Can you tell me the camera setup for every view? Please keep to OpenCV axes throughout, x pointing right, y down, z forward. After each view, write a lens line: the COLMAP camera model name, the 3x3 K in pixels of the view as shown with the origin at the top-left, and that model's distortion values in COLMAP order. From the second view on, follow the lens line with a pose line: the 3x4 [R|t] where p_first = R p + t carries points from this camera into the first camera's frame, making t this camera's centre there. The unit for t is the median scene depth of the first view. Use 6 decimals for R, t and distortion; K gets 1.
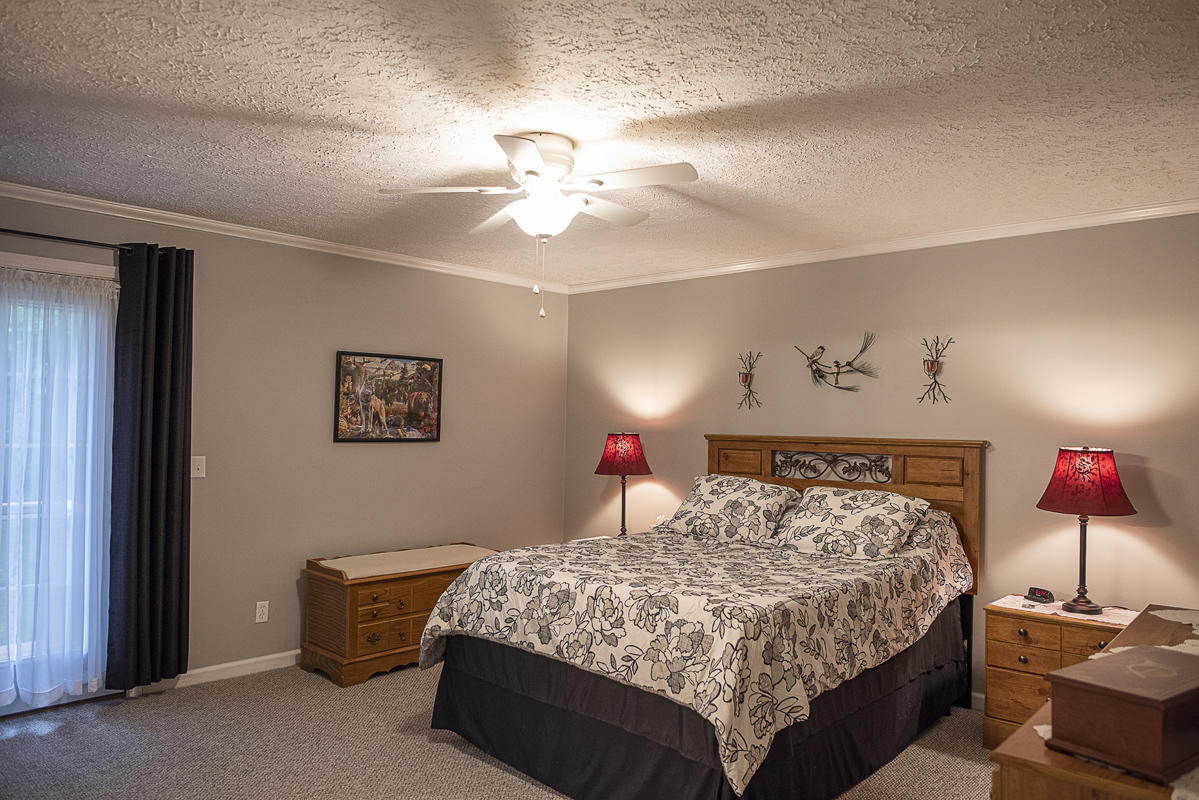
lens RADIAL K [[827.8, 0, 599.5], [0, 827.8, 400.0], [0, 0, 1]] dist [-0.050966, 0.032858]
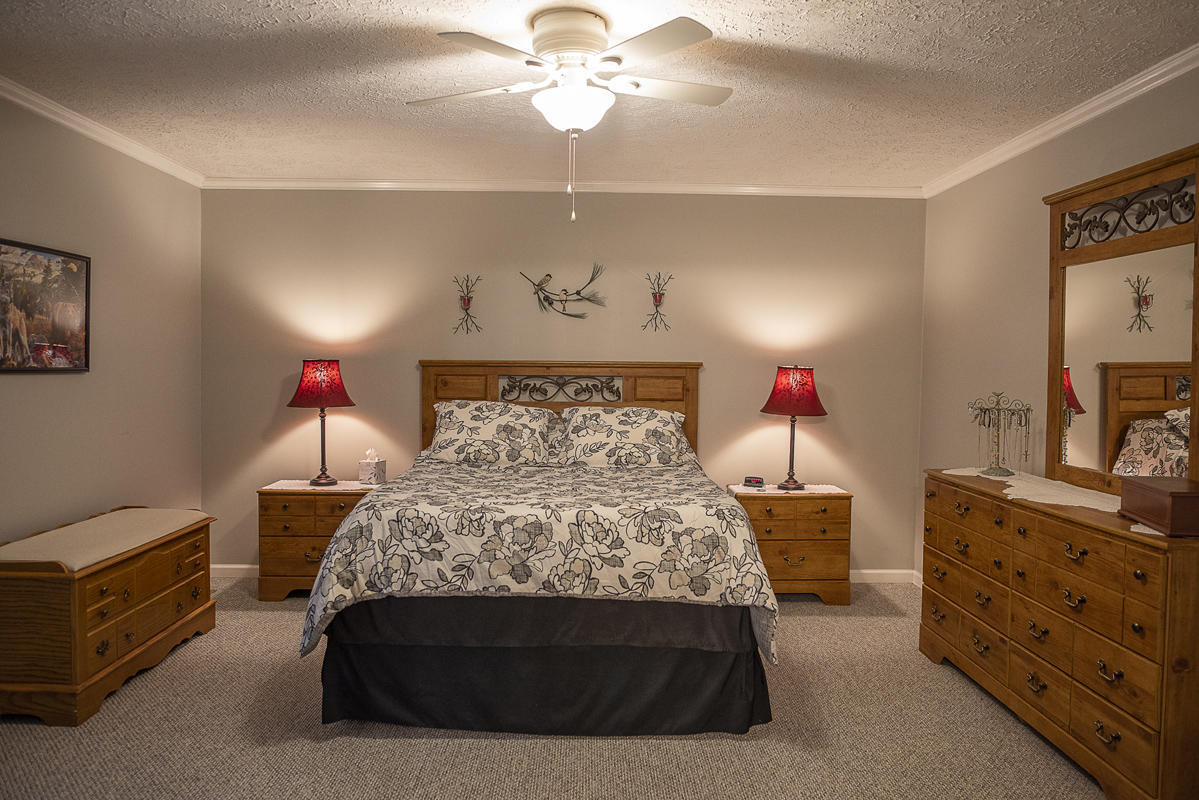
lens RADIAL K [[827.8, 0, 599.5], [0, 827.8, 400.0], [0, 0, 1]] dist [-0.050966, 0.032858]
pose [[0.715852, -0.037188, 0.697262, -0.495589], [-0.017446, 0.997316, 0.071103, 0.021293], [-0.698035, -0.063063, 0.713282, 0.235124]]
